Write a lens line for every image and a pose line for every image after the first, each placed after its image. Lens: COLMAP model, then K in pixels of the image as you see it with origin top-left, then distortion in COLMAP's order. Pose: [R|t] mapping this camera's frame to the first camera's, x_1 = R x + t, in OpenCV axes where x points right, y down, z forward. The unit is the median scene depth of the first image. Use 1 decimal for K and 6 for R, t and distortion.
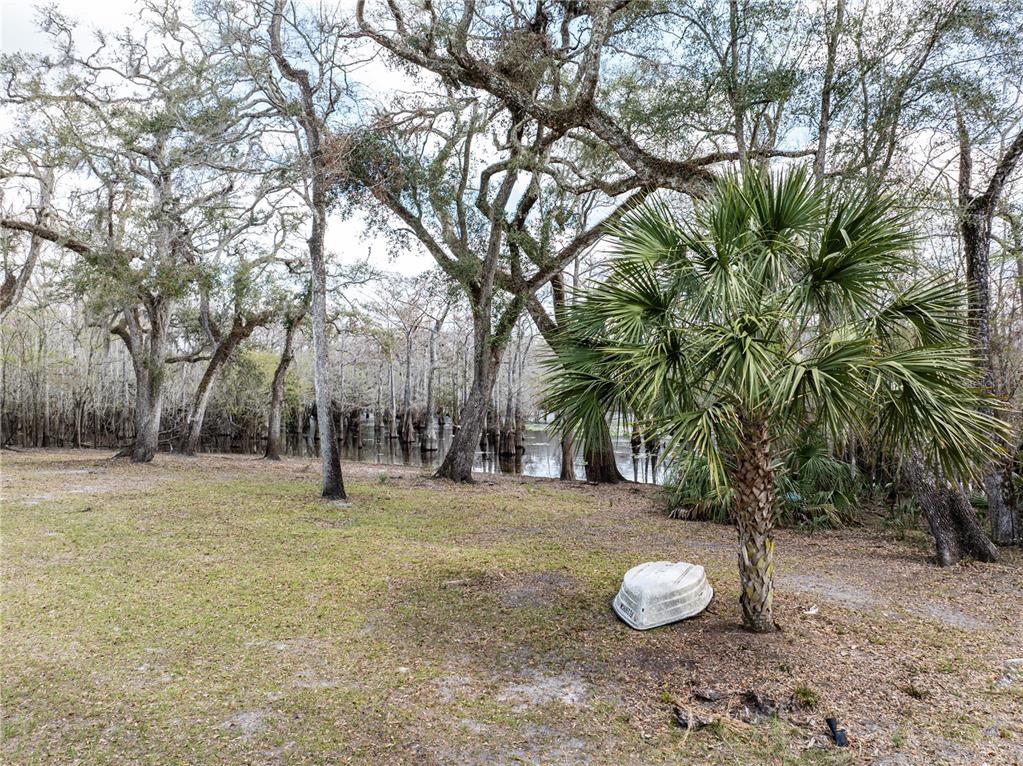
lens RADIAL K [[733.4, 0, 511.5], [0, 733.4, 383.0], [0, 0, 1]] dist [-0.034732, 0.007773]
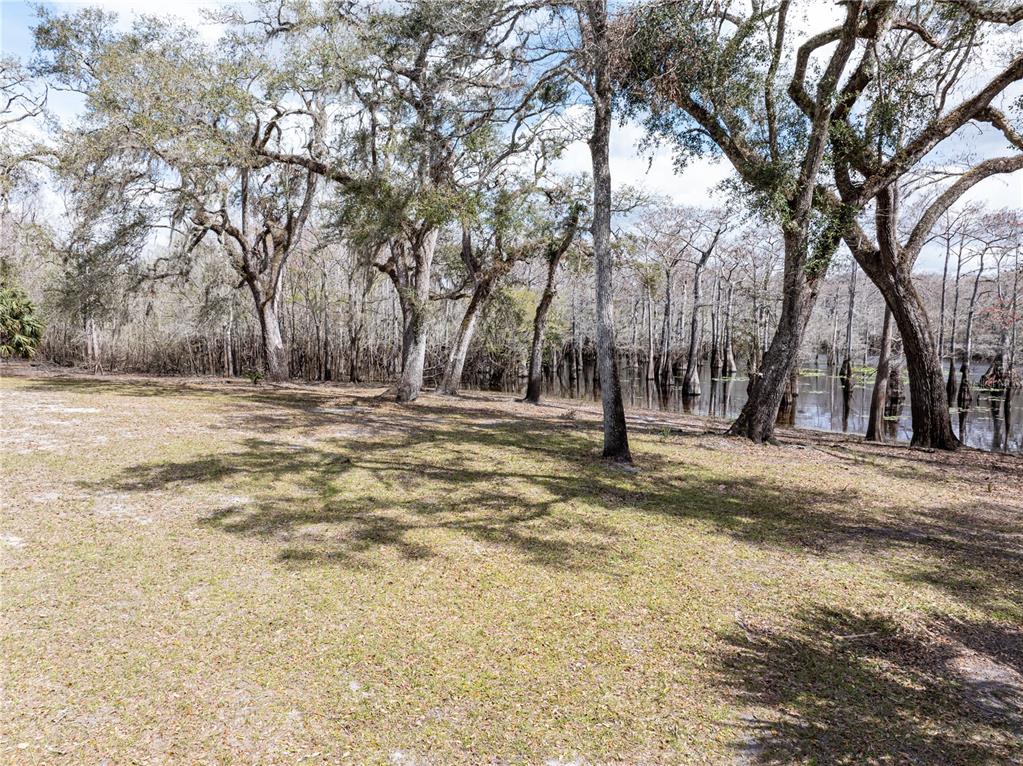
lens RADIAL K [[731.1, 0, 511.5], [0, 731.1, 383.0], [0, 0, 1]] dist [-0.061712, 0.047814]
pose [[0.944596, 0.029272, -0.326926, -0.044892], [-0.002129, 0.996541, 0.083077, 0.002140], [0.328227, -0.077778, 0.941391, 0.099308]]
